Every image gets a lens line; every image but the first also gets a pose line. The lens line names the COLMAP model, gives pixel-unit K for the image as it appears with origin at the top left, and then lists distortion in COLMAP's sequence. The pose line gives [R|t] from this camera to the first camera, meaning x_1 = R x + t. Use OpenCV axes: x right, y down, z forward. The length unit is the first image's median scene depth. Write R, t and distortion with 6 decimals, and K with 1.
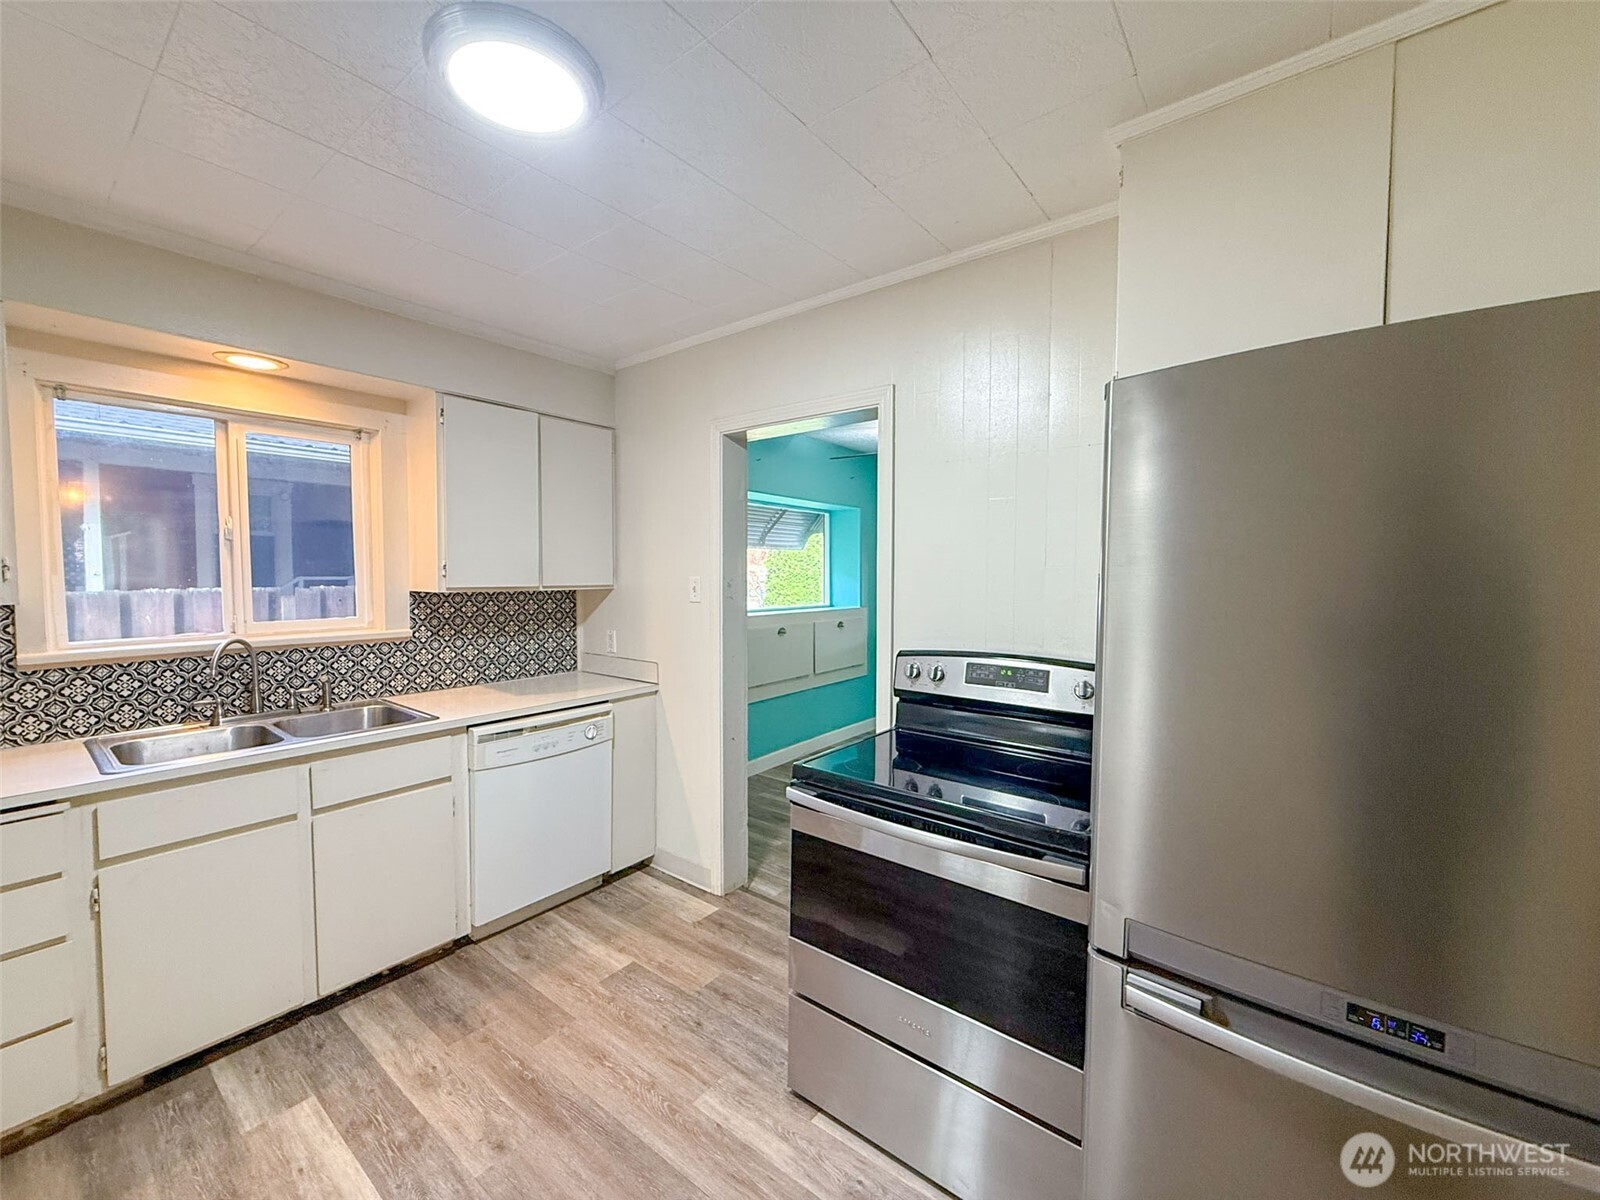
lens RADIAL K [[637.8, 0, 793.4], [0, 637.8, 599.2], [0, 0, 1]] dist [0.000120, -0.000038]
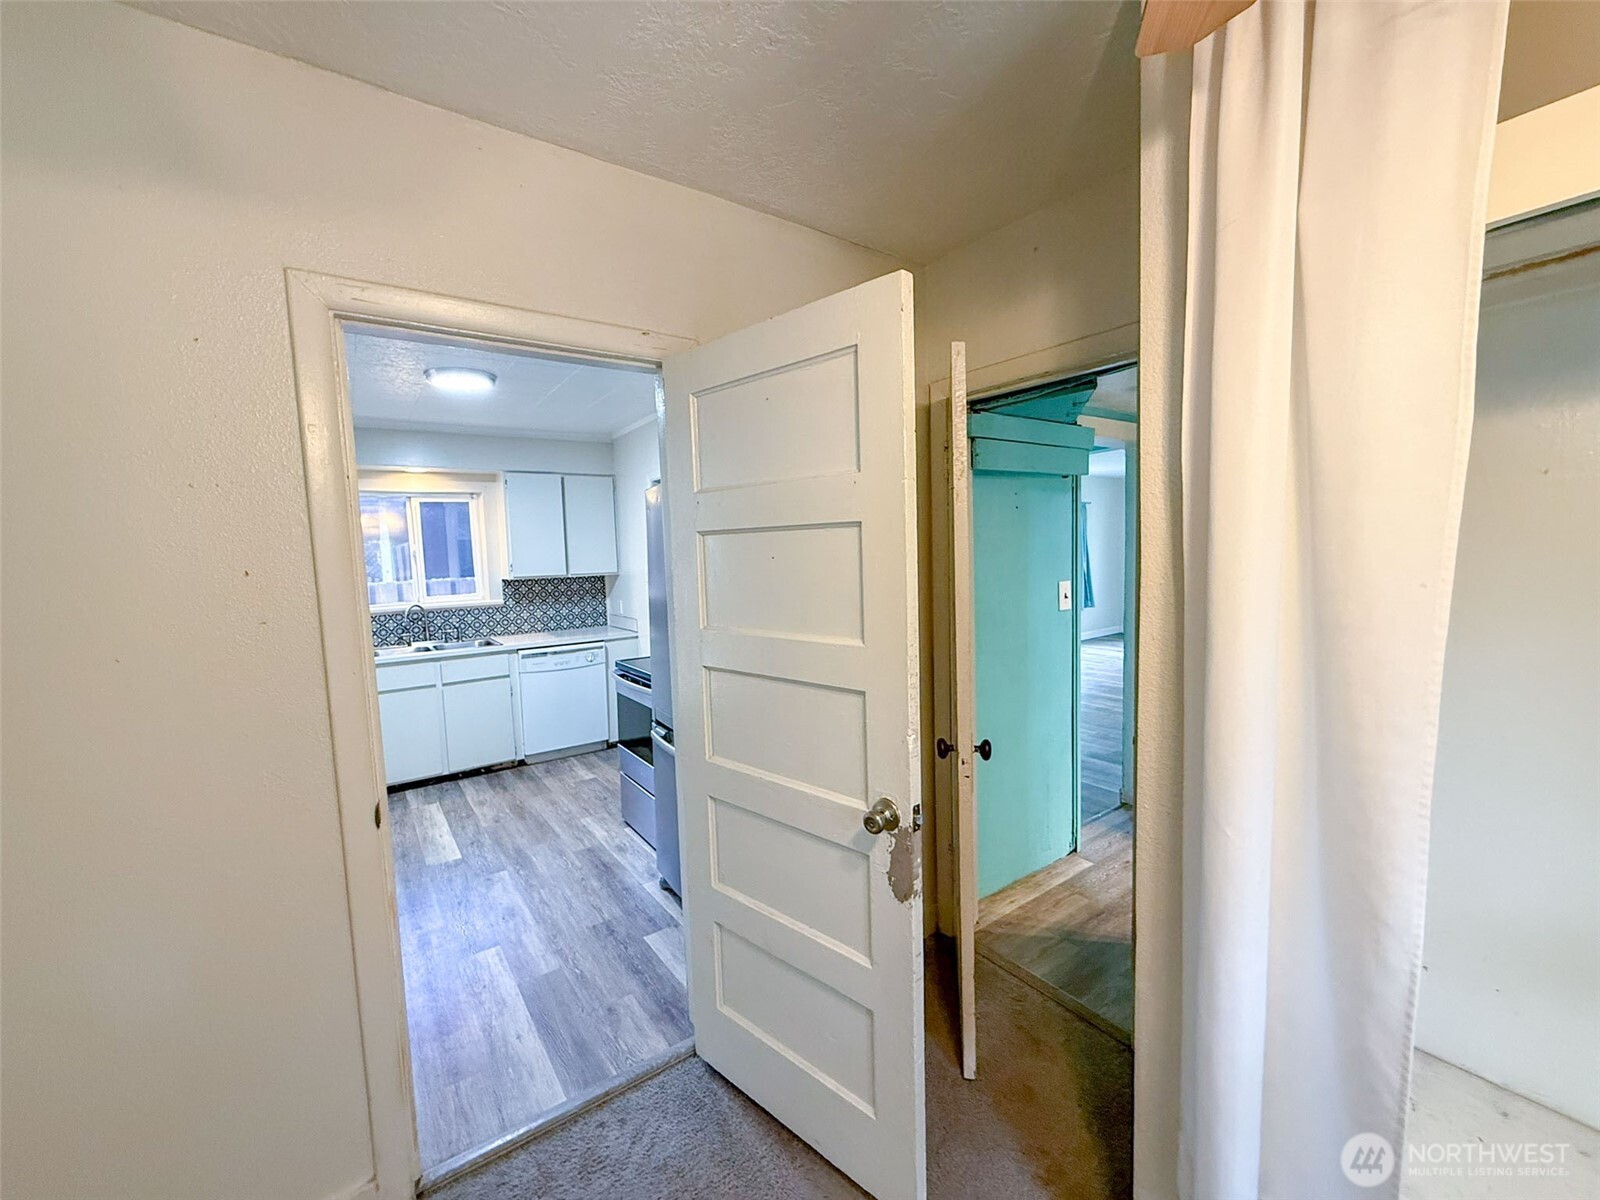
lens RADIAL K [[637.8, 0, 793.1], [0, 637.8, 599.6], [0, 0, 1]] dist [0.000120, -0.000038]
pose [[0.955667, -0.013371, -0.294144, 0.772582], [0.024510, 0.999114, 0.034216, 0.004159], [0.293426, -0.039908, 0.955148, -0.527186]]
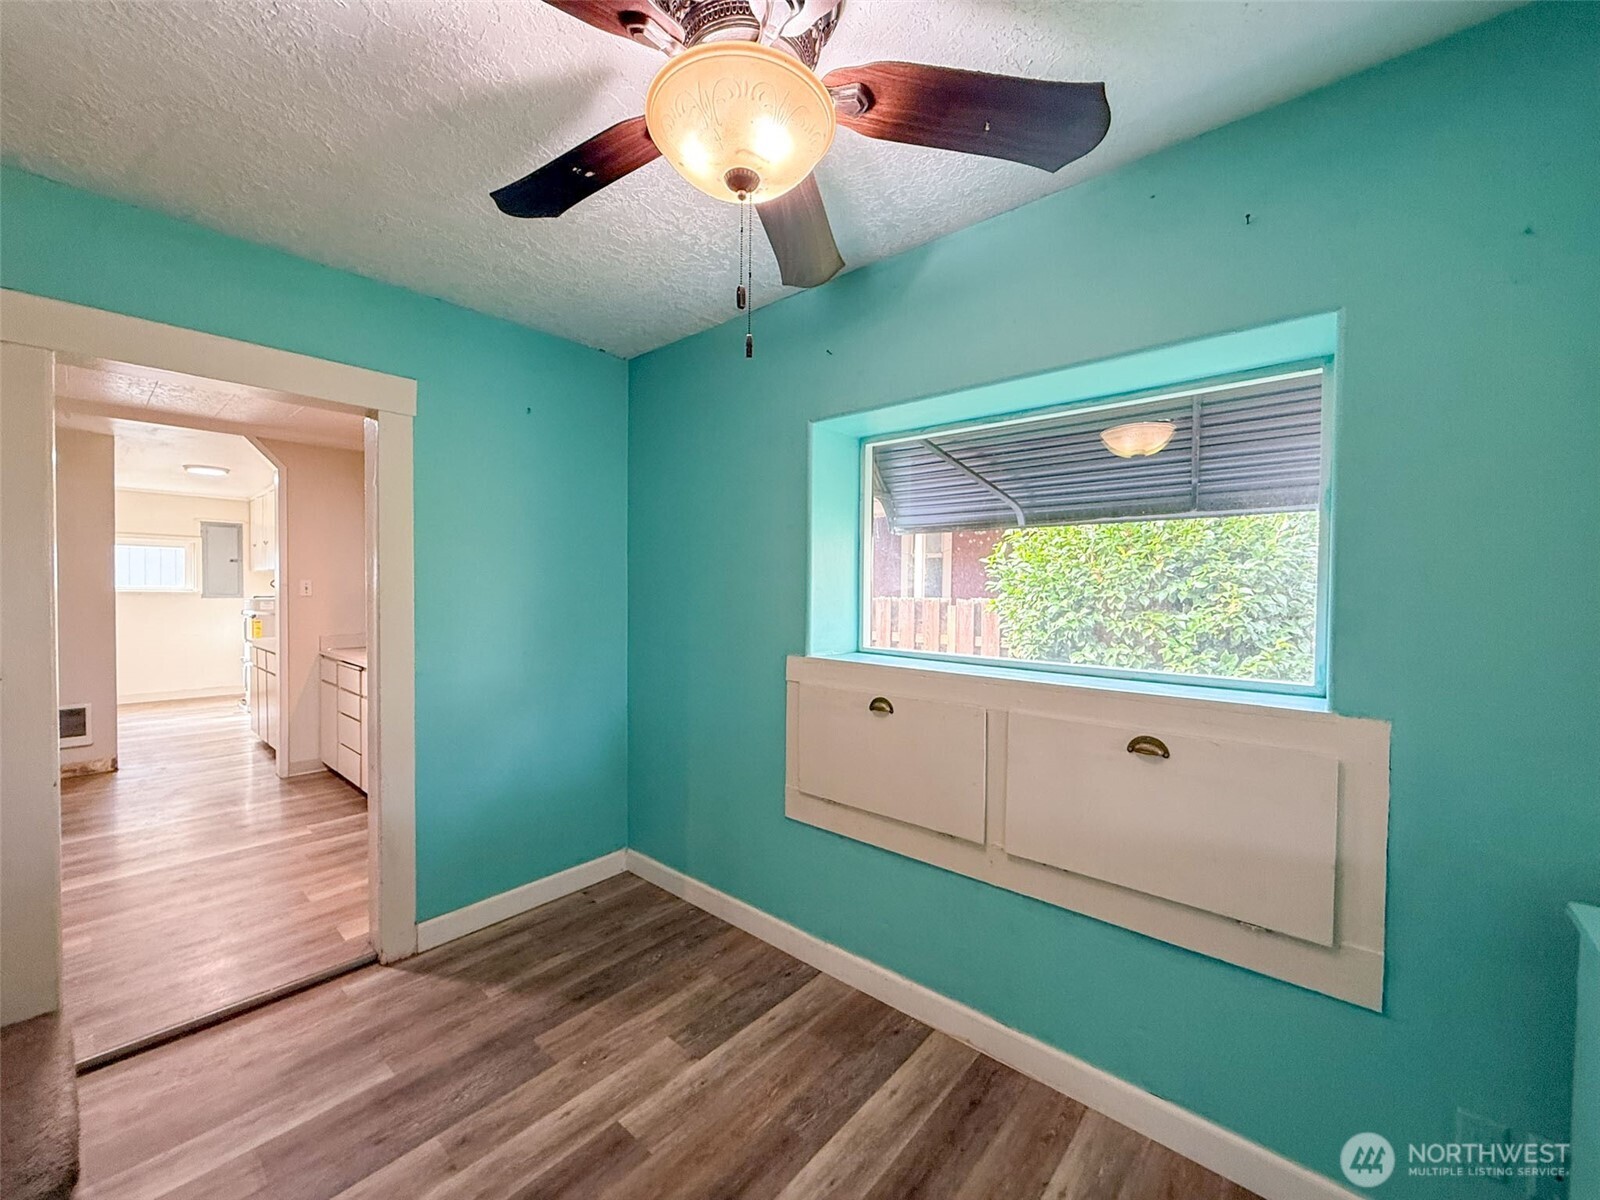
lens RADIAL K [[637.8, 0, 798.9], [0, 637.8, 601.7], [0, 0, 1]] dist [0.000120, -0.000038]
pose [[-0.055368, 0.016955, -0.998322, 0.798688], [-0.054100, 0.998336, 0.019956, -0.052896], [0.996999, 0.055115, -0.054358, 1.769518]]
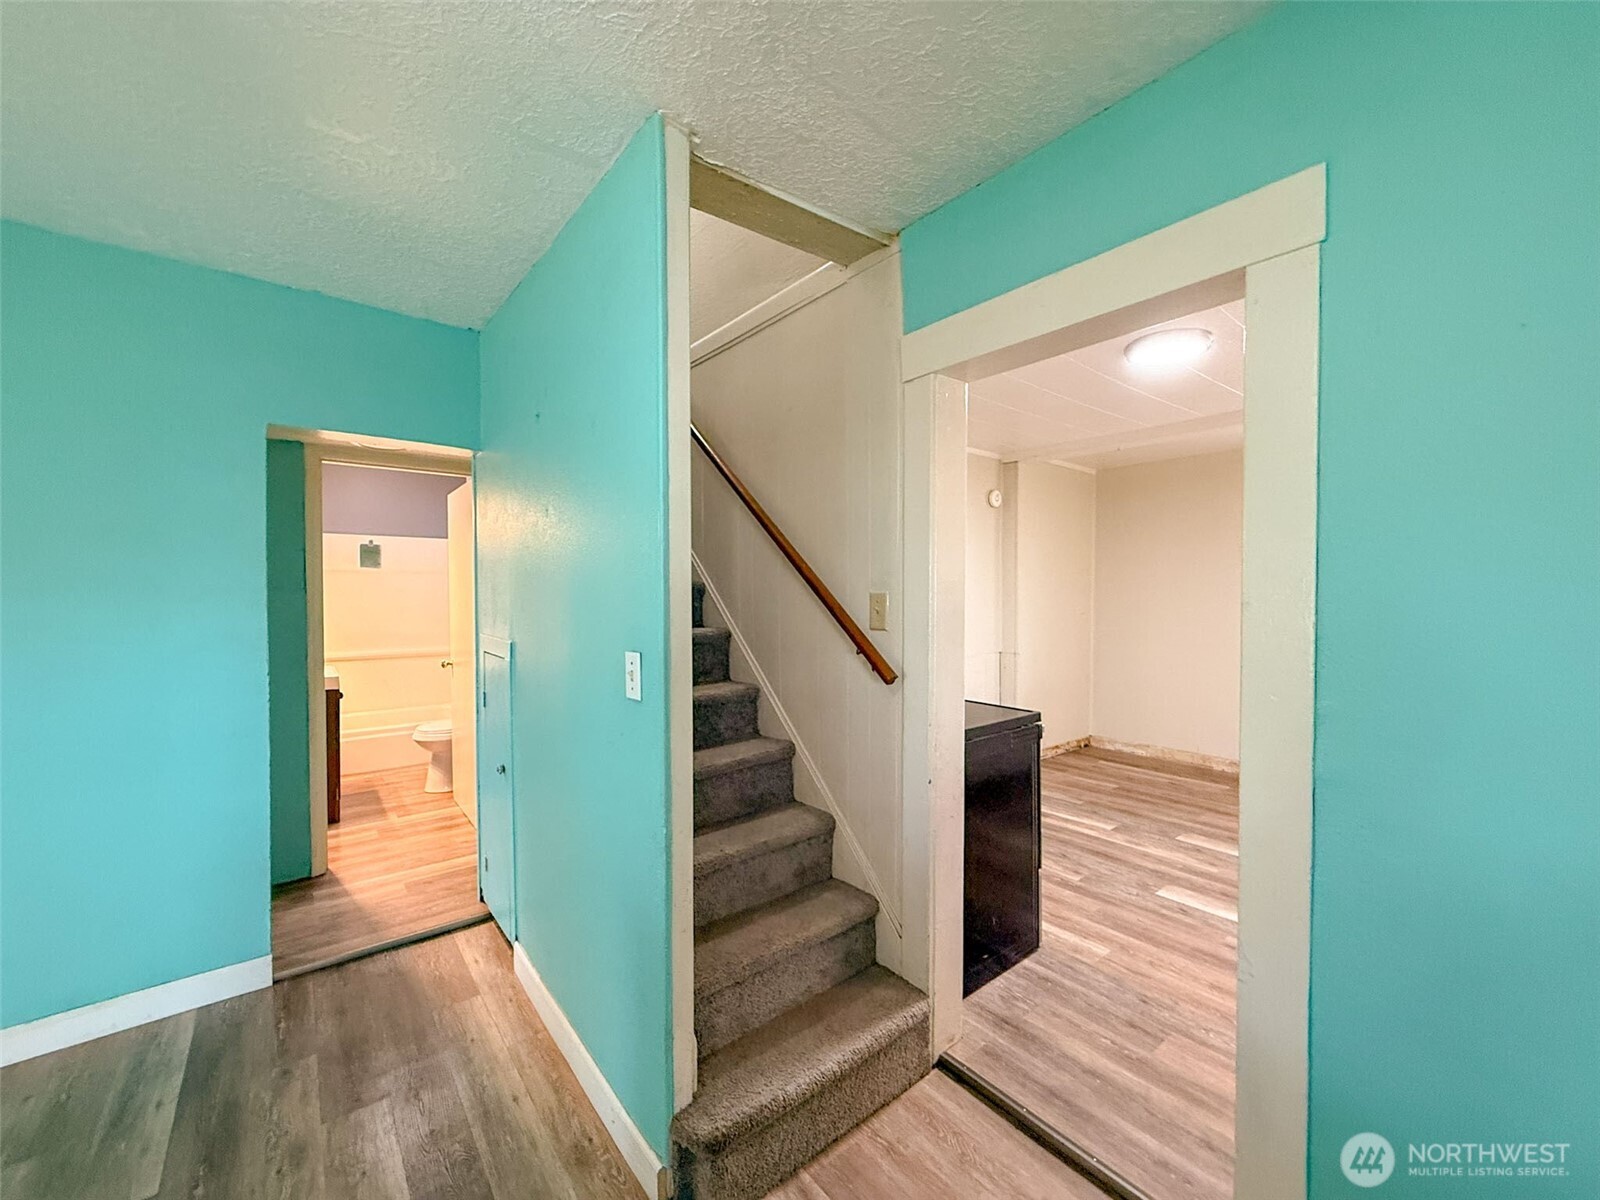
lens RADIAL K [[637.8, 0, 797.9], [0, 637.8, 596.8], [0, 0, 1]] dist [0.000120, -0.000038]
pose [[-0.974474, -0.003161, 0.224476, 0.139514], [0.009722, 0.998369, 0.056264, -0.058074], [-0.224288, 0.057010, -0.972854, 1.674295]]
